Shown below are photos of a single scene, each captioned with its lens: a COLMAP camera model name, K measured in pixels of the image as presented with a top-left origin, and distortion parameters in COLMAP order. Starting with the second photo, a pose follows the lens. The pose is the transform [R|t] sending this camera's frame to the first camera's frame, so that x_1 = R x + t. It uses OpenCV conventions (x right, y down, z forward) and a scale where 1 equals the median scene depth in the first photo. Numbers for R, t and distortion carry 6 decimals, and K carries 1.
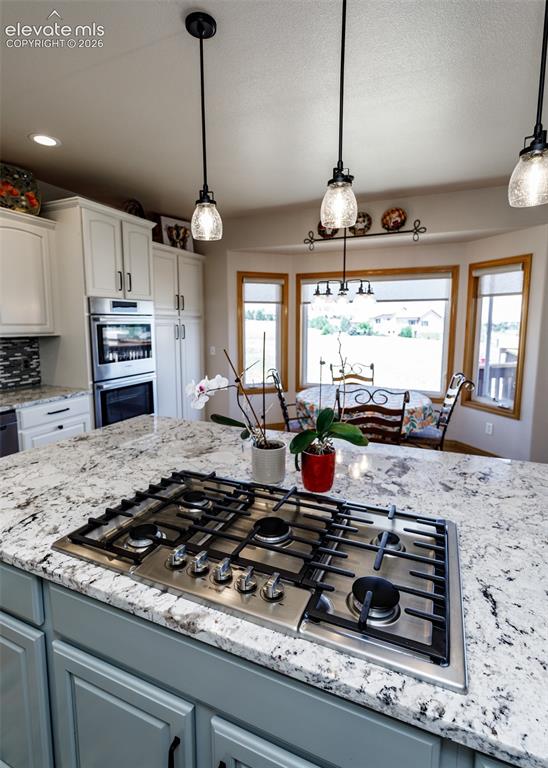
lens RADIAL K [[372.2, 0, 268.0], [0, 372.2, 361.7], [0, 0, 1]] dist [0.003876, 0.000150]
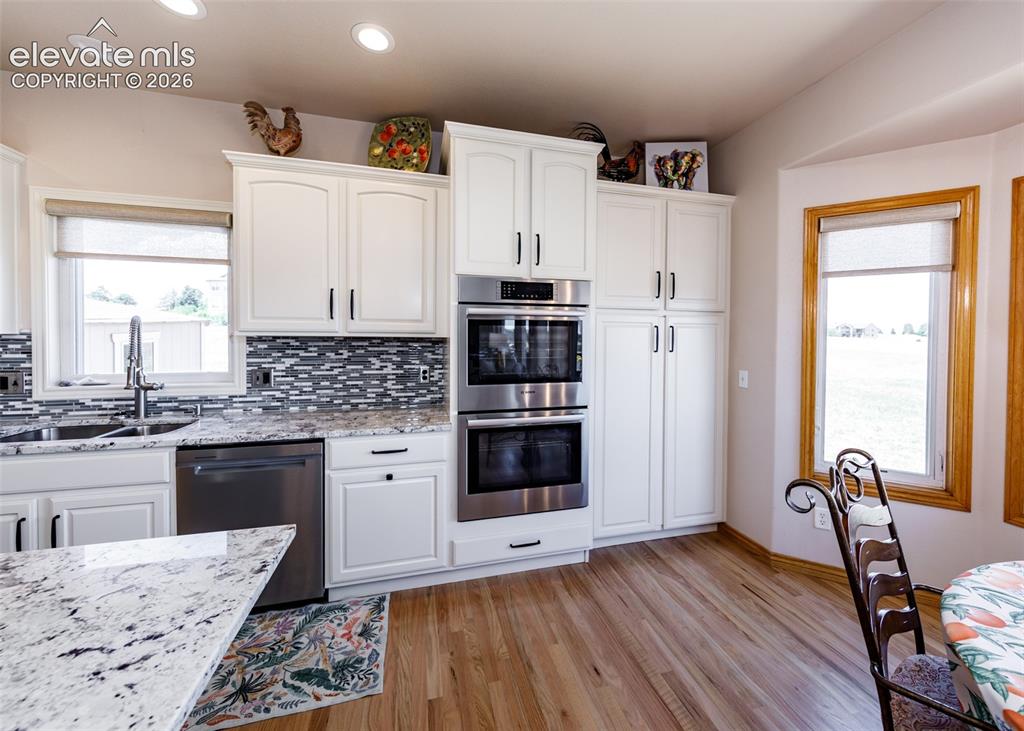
lens RADIAL K [[396.7, 0, 528.0], [0, 396.7, 344.3], [0, 0, 1]] dist [0.001134, 0.000179]
pose [[0.647462, 0.019369, -0.761851, 0.089842], [-0.090006, 0.994624, -0.051205, -0.030099], [0.756764, 0.101724, 0.645725, 0.568862]]
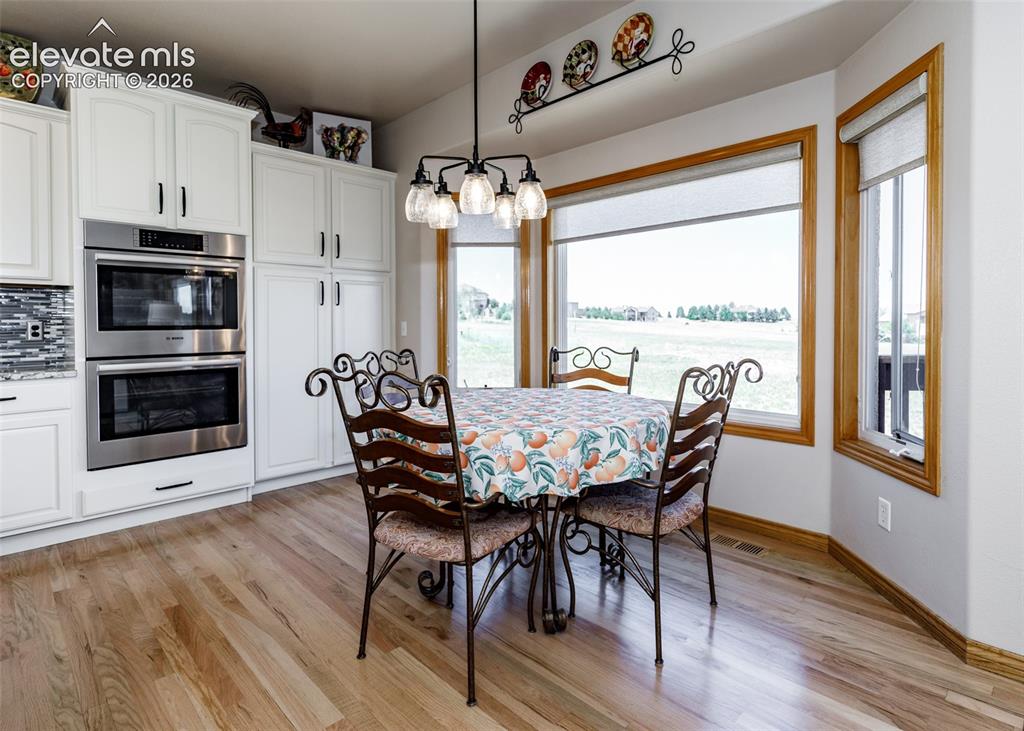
lens RADIAL K [[535.5, 0, 563.4], [0, 535.5, 330.5], [0, 0, 1]] dist [0.007360, -0.002815]
pose [[0.948308, 0.002439, -0.317342, 0.474458], [-0.032552, 0.995444, -0.089624, 0.053809], [0.315677, 0.095321, 0.944067, 0.362336]]
